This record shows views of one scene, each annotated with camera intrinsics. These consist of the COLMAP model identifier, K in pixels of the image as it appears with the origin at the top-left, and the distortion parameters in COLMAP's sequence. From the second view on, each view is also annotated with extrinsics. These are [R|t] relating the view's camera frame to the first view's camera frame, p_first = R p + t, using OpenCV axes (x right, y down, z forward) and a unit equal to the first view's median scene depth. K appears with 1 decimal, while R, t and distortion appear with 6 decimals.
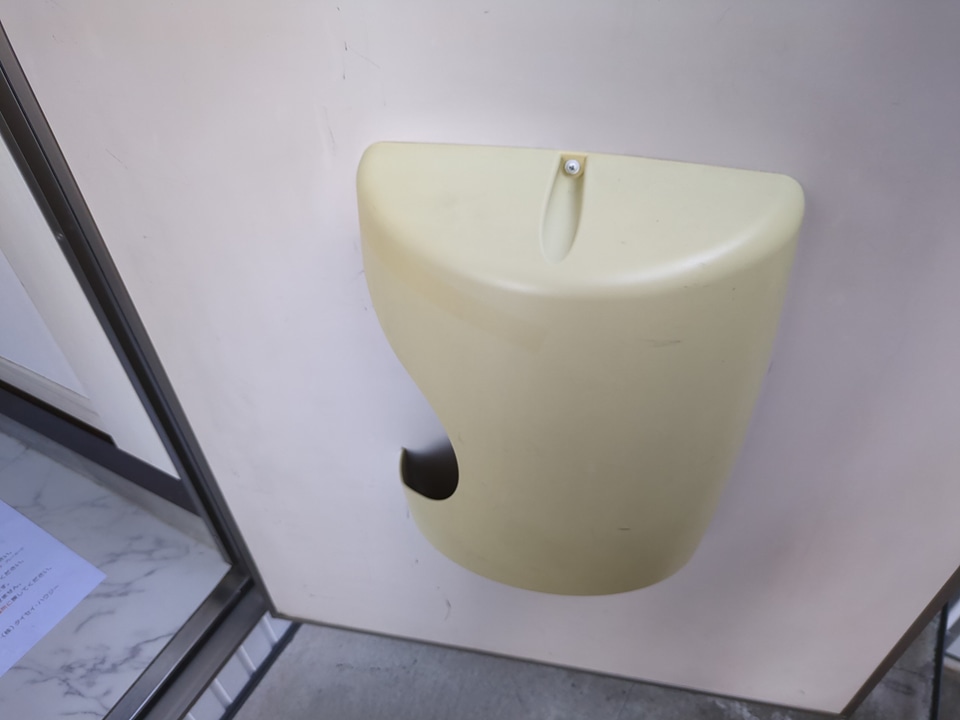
lens RADIAL K [[718.3, 0, 477.7], [0, 718.3, 351.7], [0, 0, 1]] dist [0.040287, -0.021251]
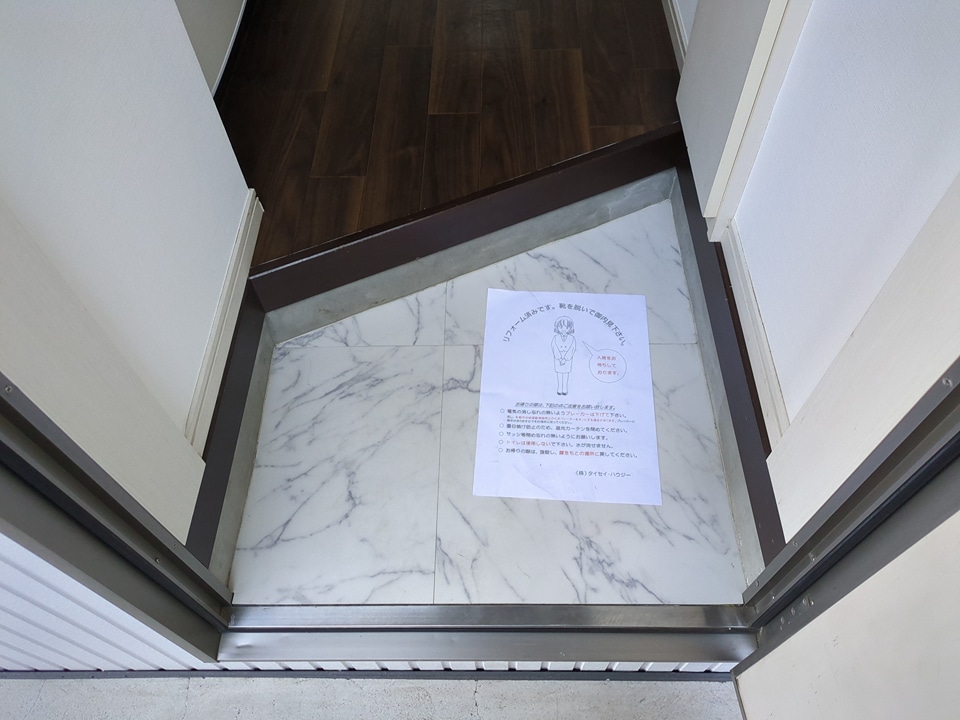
lens RADIAL K [[718.3, 0, 477.7], [0, 718.3, 351.7], [0, 0, 1]] dist [0.040287, -0.021251]
pose [[0.462507, 0.723415, -0.512600, -0.271179], [-0.599570, 0.681108, 0.420247, -0.136776], [0.653148, 0.112972, 0.748755, 0.003184]]
